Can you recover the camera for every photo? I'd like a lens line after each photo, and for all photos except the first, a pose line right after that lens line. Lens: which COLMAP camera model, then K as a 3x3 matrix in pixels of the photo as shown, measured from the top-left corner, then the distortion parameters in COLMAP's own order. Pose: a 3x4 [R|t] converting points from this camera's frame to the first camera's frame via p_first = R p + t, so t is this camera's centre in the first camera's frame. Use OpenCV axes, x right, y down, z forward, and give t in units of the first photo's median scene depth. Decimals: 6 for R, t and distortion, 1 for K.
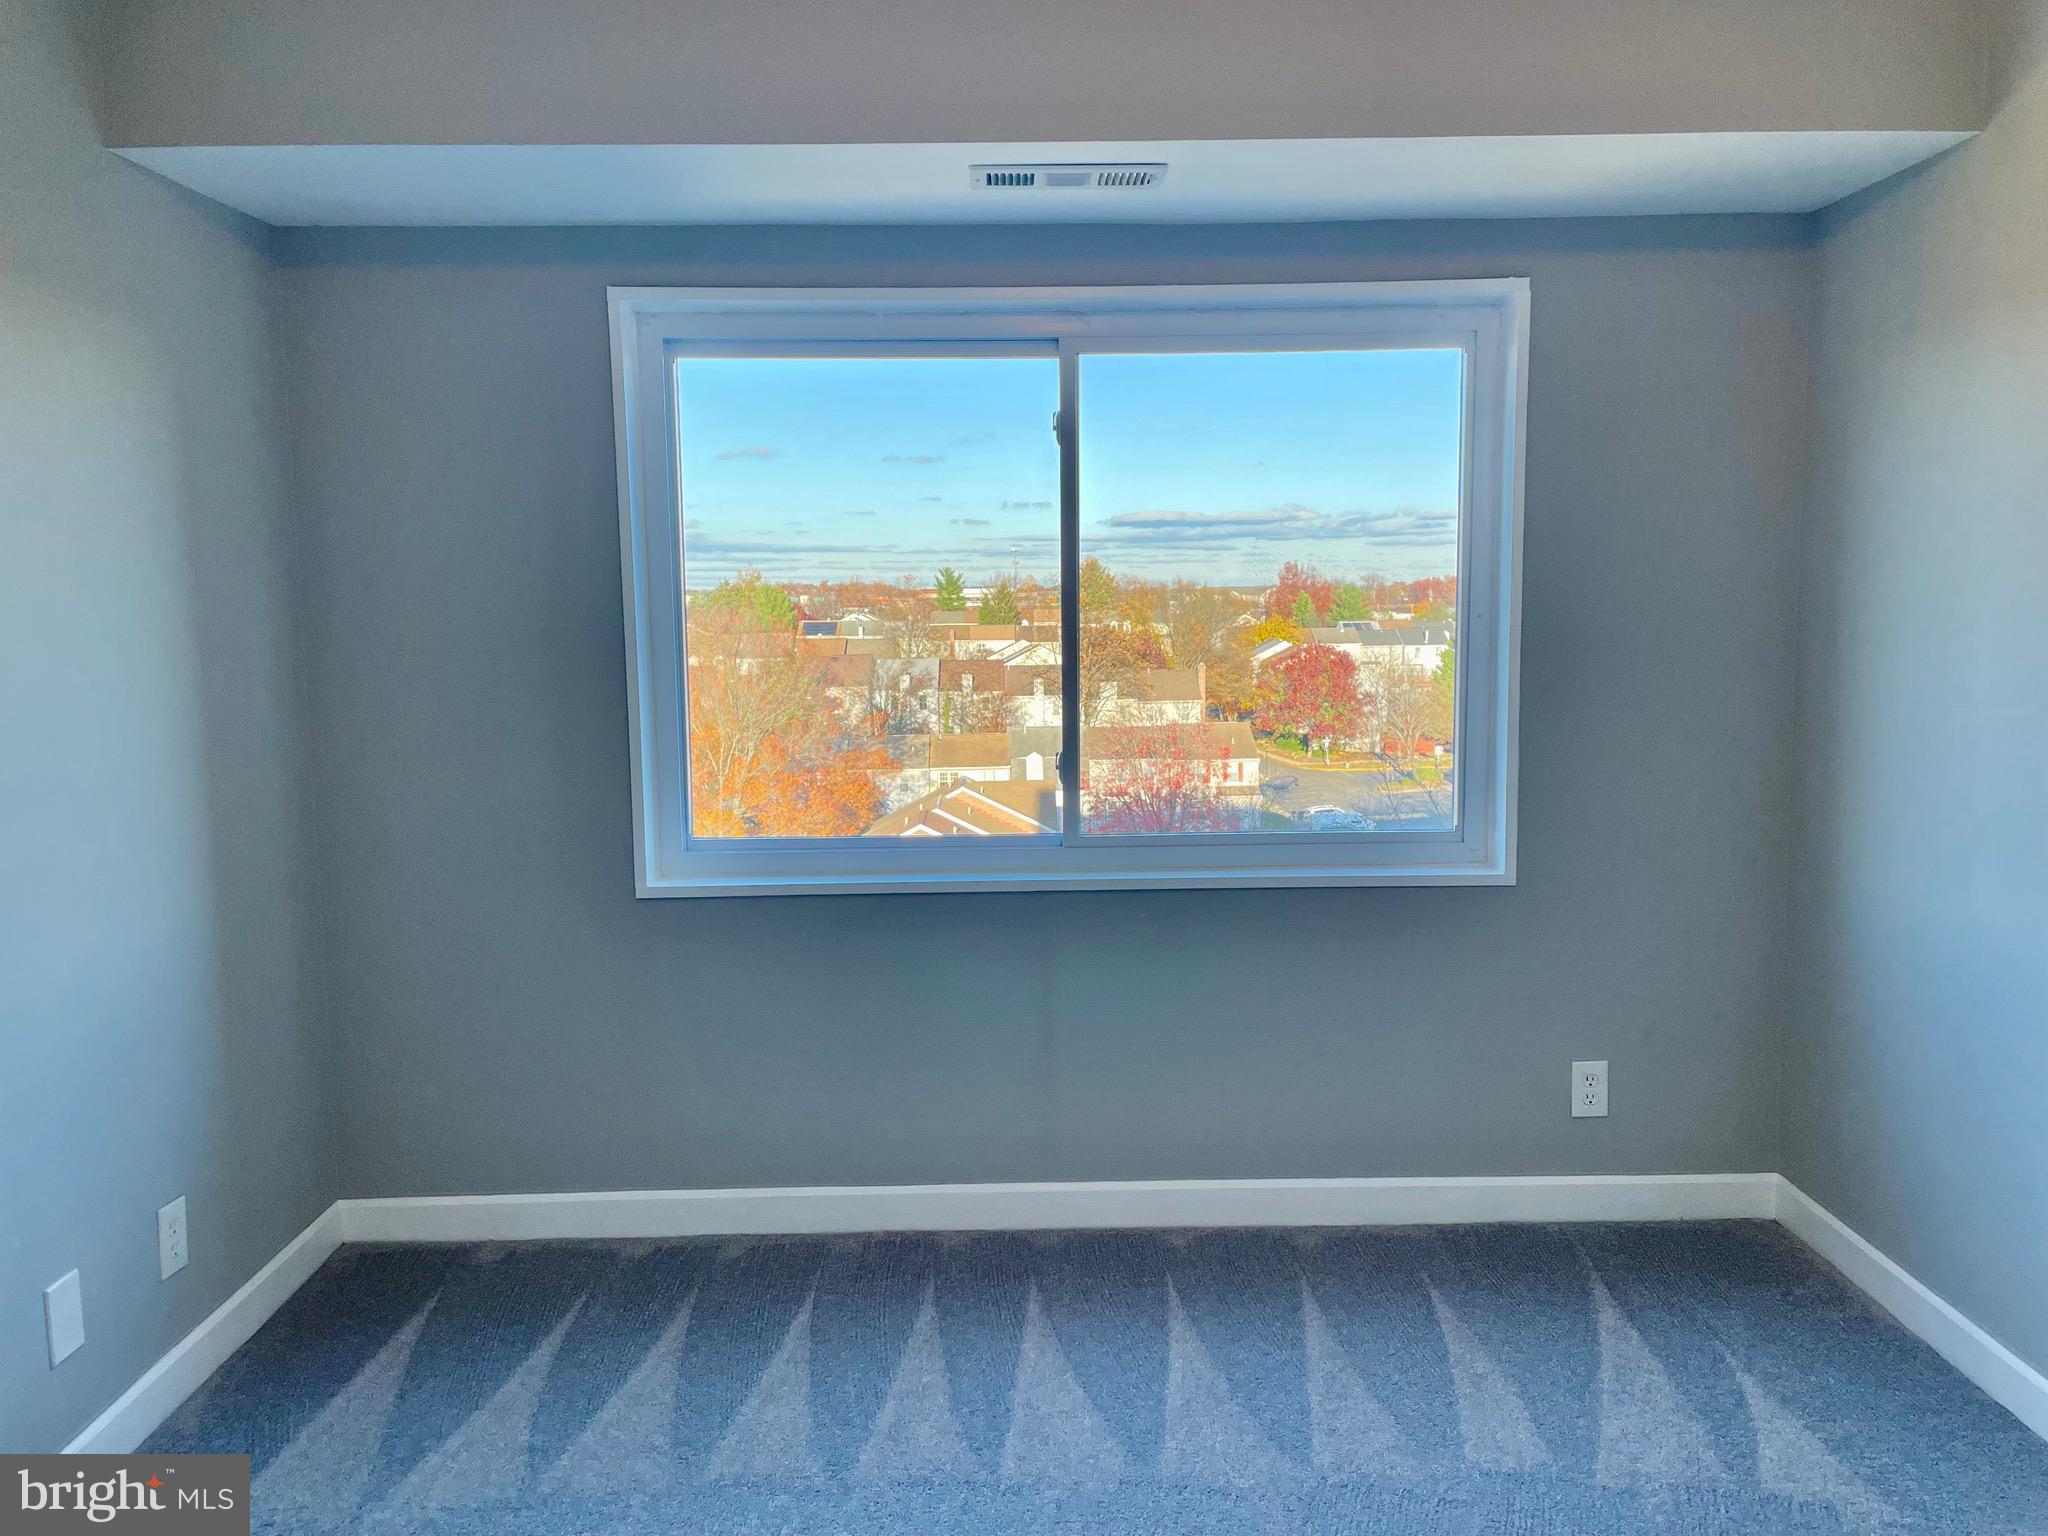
lens RADIAL K [[1542.1, 0, 1035.0], [0, 1542.1, 763.3], [0, 0, 1]] dist [0.022995, -0.022070]
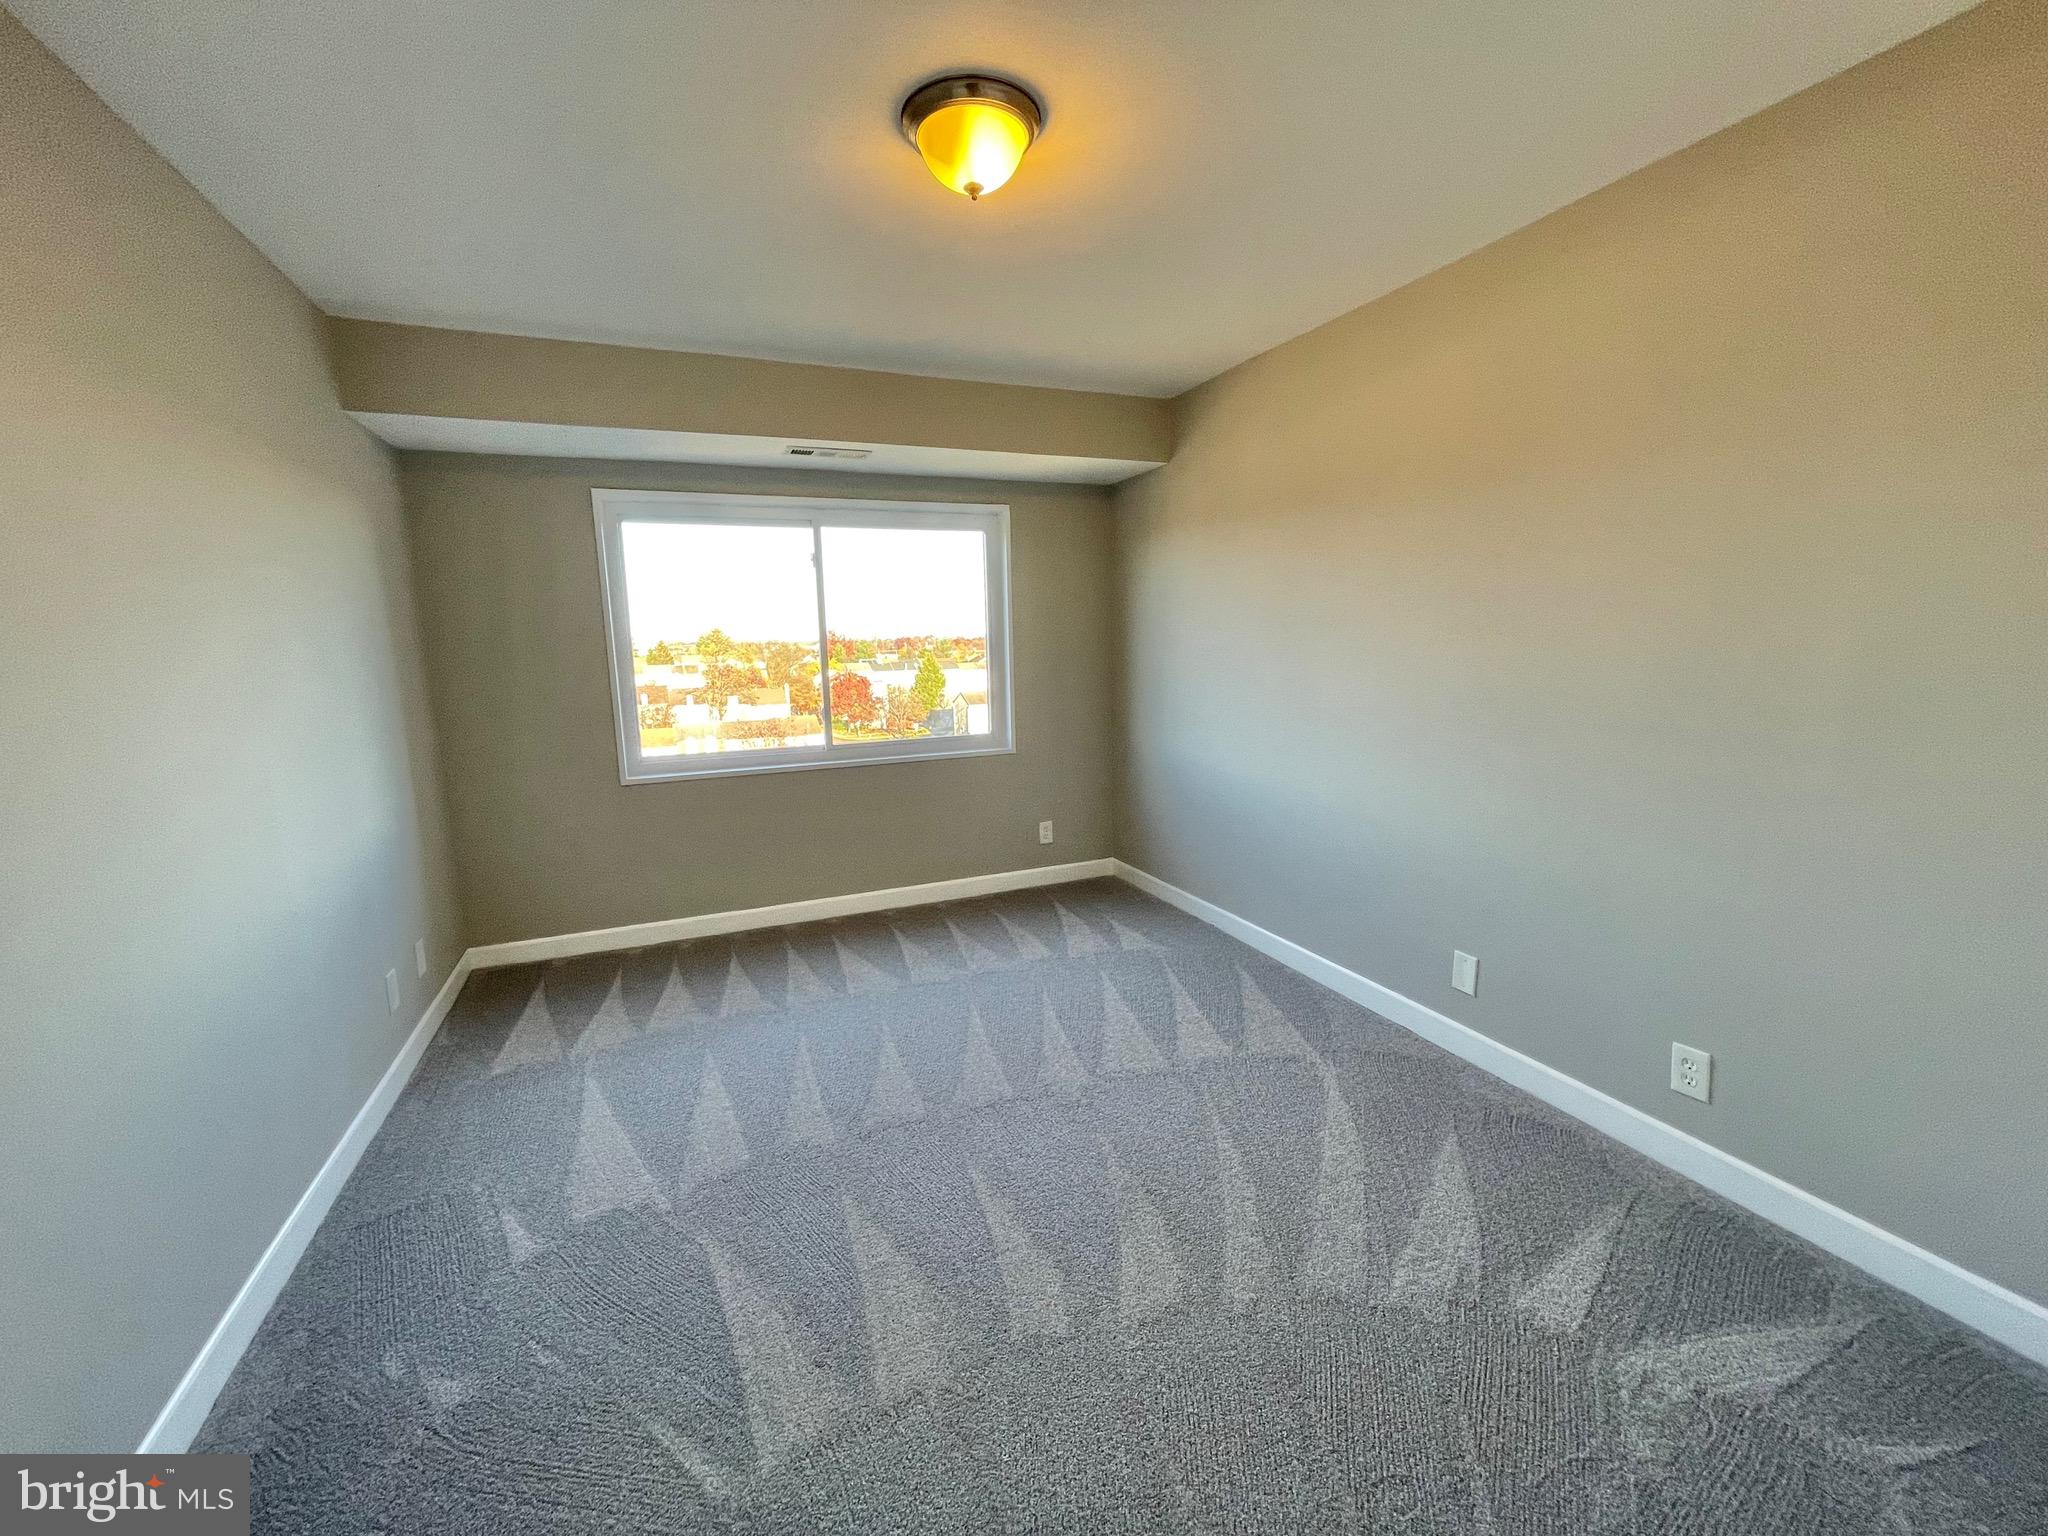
lens RADIAL K [[830.1, 0, 1016.5], [0, 830.1, 766.7], [0, 0, 1]] dist [-0.002525, 0.000153]
pose [[0.927666, -0.065837, 0.367562, -0.172640], [0.052495, 0.997552, 0.046192, 0.038850], [-0.369703, -0.023556, 0.928851, -0.227855]]
